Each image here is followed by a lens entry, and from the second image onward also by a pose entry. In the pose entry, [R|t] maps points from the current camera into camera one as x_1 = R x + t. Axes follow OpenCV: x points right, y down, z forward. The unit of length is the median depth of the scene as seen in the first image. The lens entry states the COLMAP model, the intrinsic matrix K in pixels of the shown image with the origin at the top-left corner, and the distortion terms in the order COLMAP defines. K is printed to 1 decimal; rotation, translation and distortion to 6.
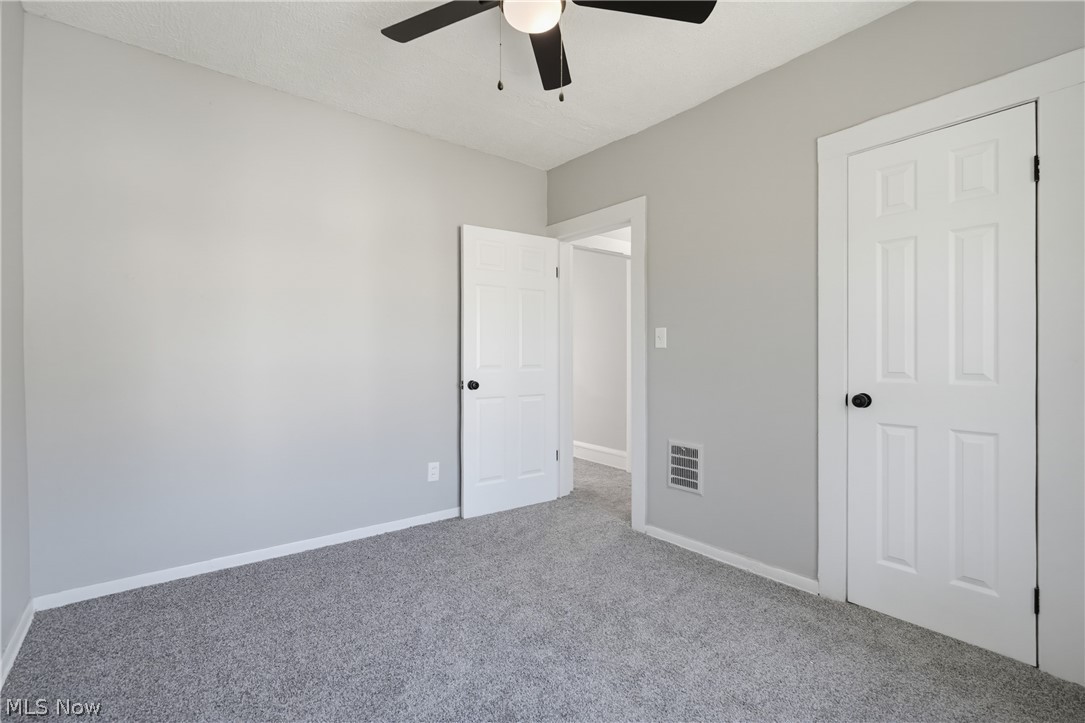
lens RADIAL K [[494.4, 0, 540.2], [0, 494.4, 354.5], [0, 0, 1]] dist [-0.009035, 0.000727]
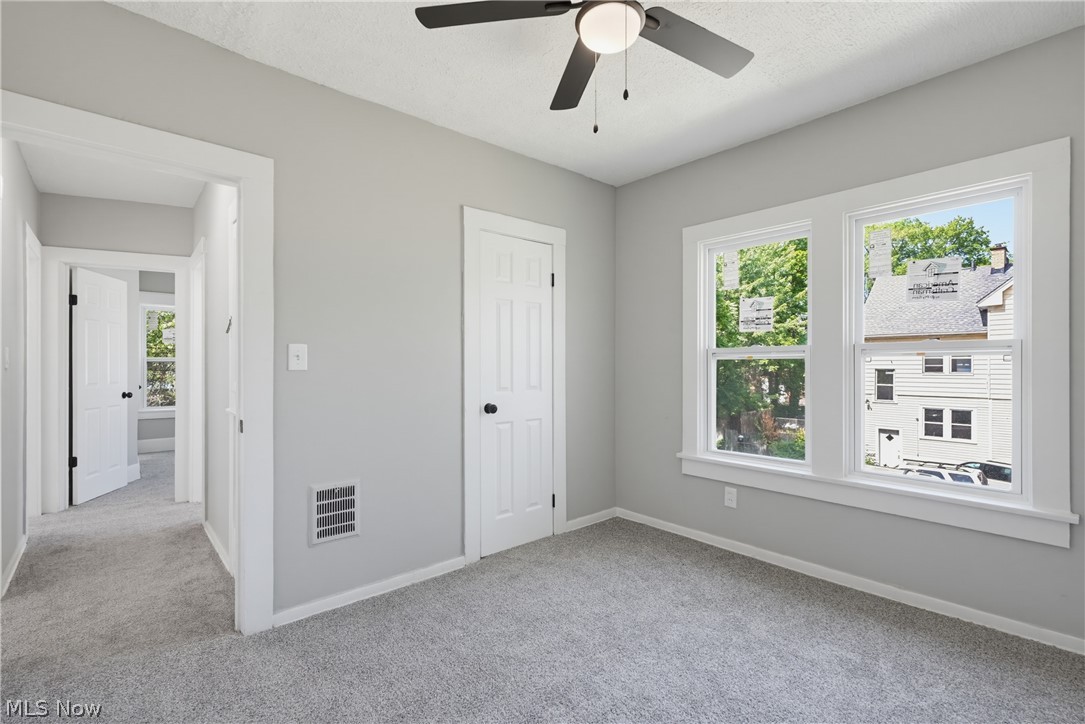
lens RADIAL K [[494.4, 0, 537.7], [0, 494.4, 367.2], [0, 0, 1]] dist [-0.009035, 0.000727]
pose [[-0.065893, 0.003011, 0.997822, -0.587665], [0.003080, 0.999991, -0.002814, -0.015597], [-0.997822, 0.002887, -0.065902, 0.732891]]
